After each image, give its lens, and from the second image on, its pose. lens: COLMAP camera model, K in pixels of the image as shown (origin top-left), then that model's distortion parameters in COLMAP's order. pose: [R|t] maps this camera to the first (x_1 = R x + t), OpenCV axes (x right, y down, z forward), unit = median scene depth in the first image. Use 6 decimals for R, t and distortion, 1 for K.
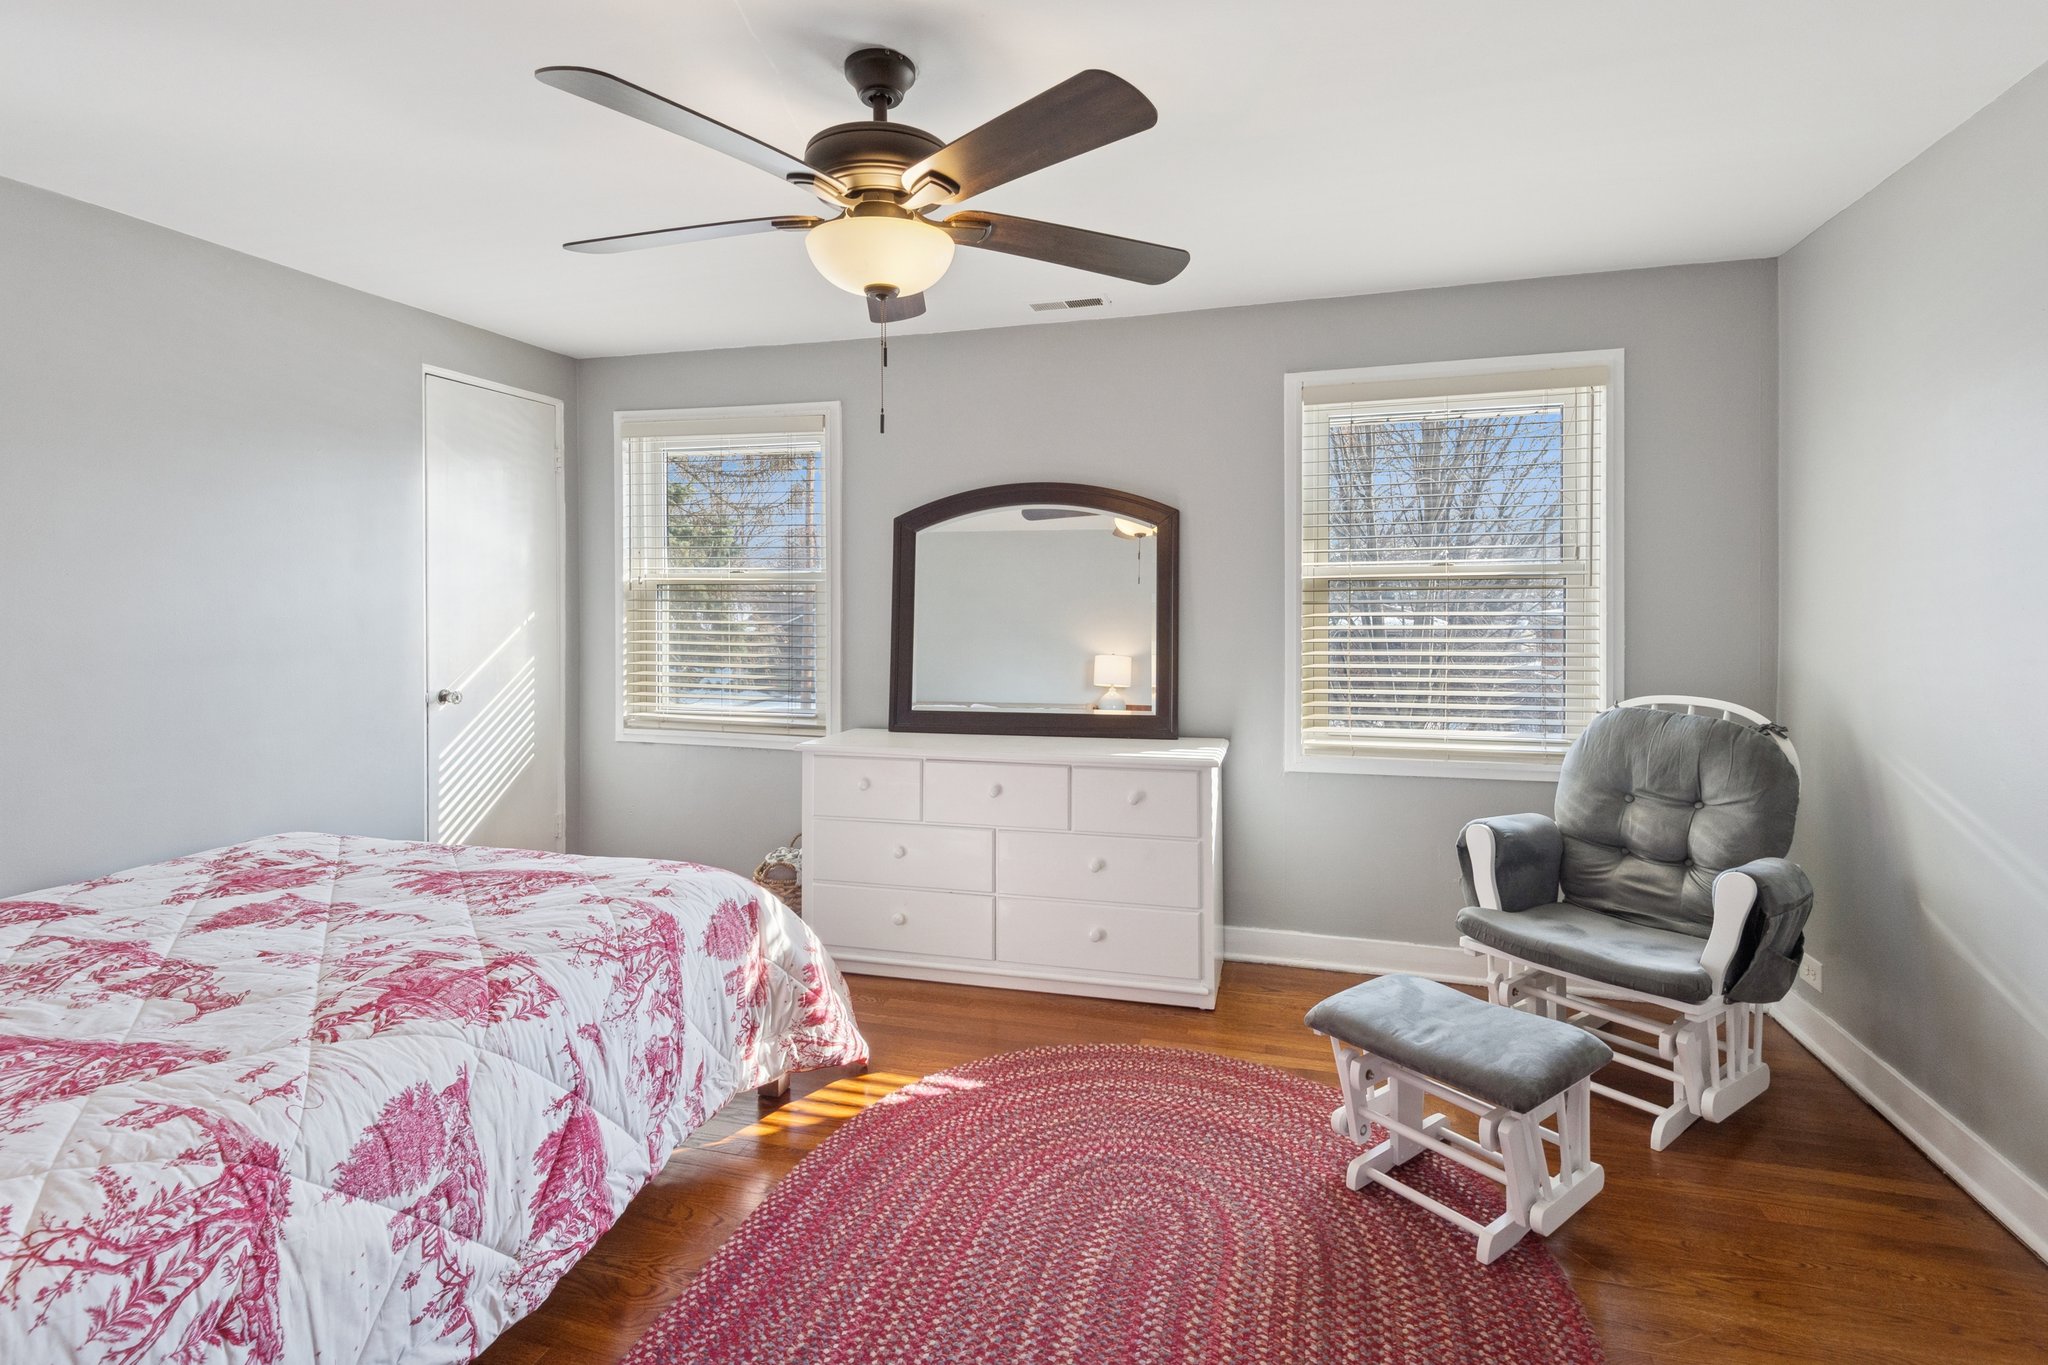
lens RADIAL K [[982.7, 0, 1029.5], [0, 982.7, 569.4], [0, 0, 1]] dist [0.016251, -0.007511]
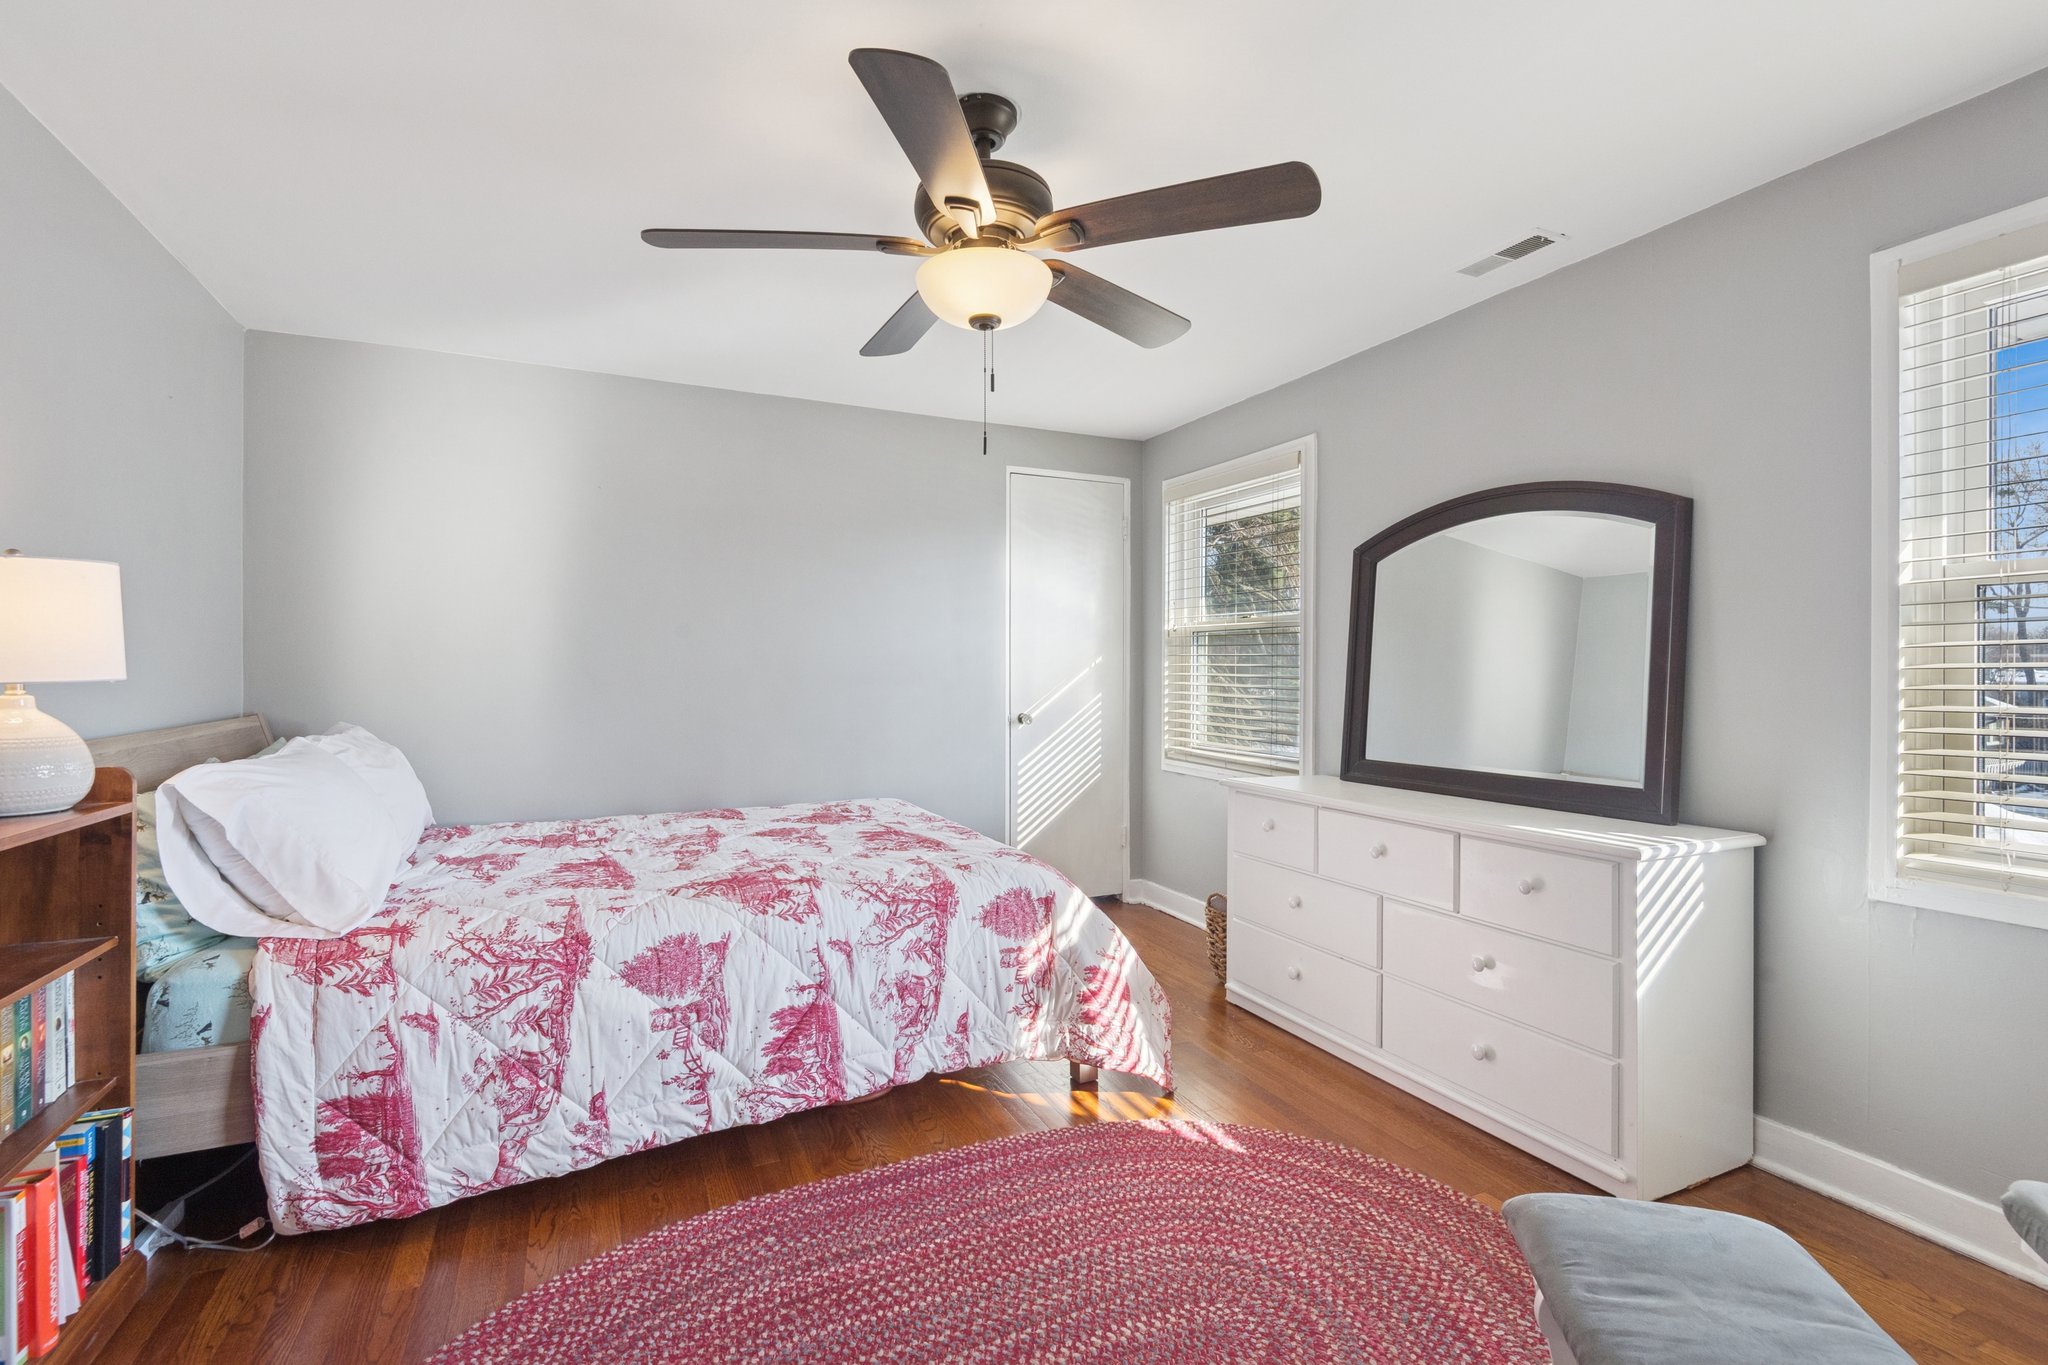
lens RADIAL K [[954.7, 0, 1031.4], [0, 954.7, 649.7], [0, 0, 1]] dist [0.061927, -0.040666]
pose [[0.641335, -0.010815, -0.767185, 0.674226], [0.013332, 0.999907, -0.002951, 0.074337], [0.767145, -0.008335, 0.641419, 0.355066]]
